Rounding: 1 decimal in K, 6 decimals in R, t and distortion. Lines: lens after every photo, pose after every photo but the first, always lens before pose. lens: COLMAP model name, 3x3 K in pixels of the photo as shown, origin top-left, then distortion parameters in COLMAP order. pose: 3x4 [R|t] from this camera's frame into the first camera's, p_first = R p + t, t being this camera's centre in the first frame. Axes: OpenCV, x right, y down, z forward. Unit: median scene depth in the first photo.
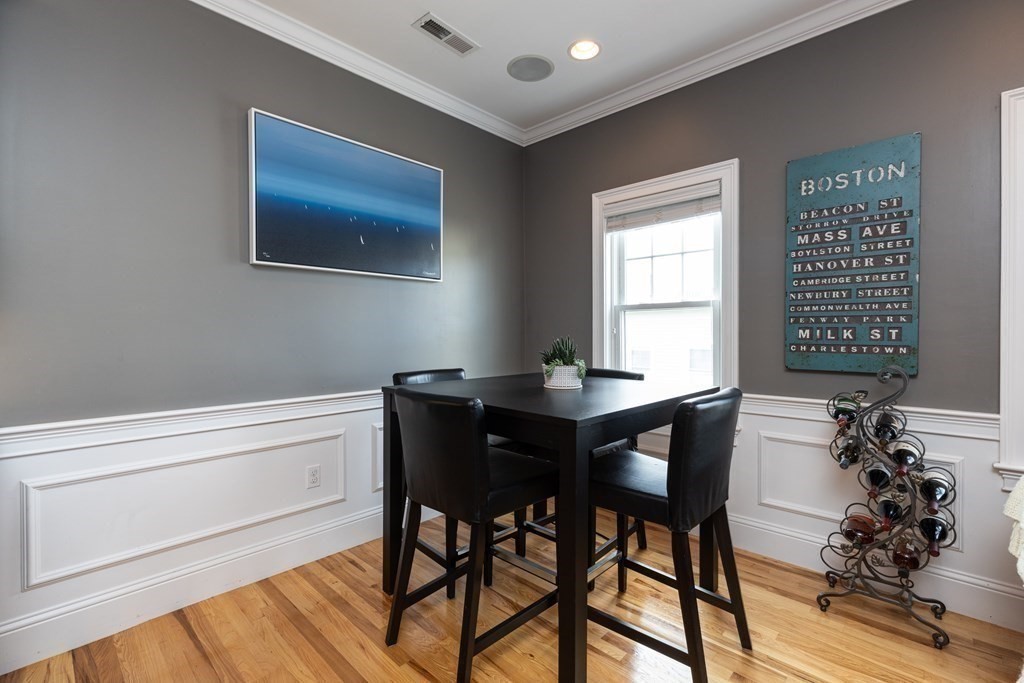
lens RADIAL K [[457.1, 0, 505.1], [0, 457.1, 338.5], [0, 0, 1]] dist [0.001225, 0.000300]
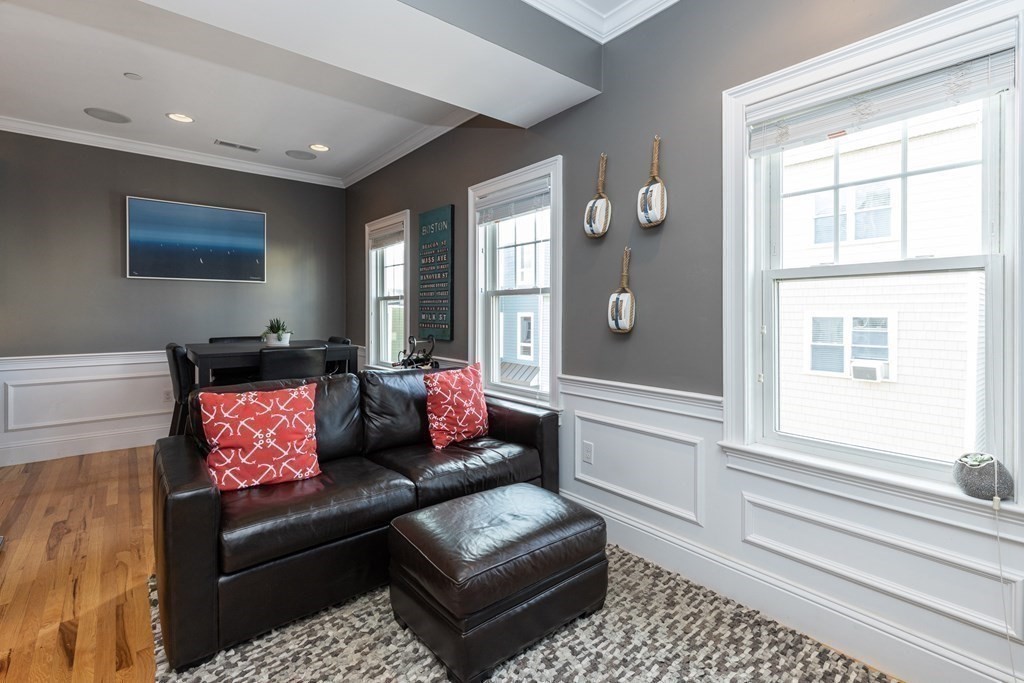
lens RADIAL K [[474.3, 0, 508.1], [0, 474.3, 312.8], [0, 0, 1]] dist [-0.000916, 0.000188]
pose [[0.992245, 0.003722, -0.124239, 1.212567], [-0.004911, 0.999945, -0.009262, -0.009890], [0.124198, 0.009800, 0.992209, -0.719270]]
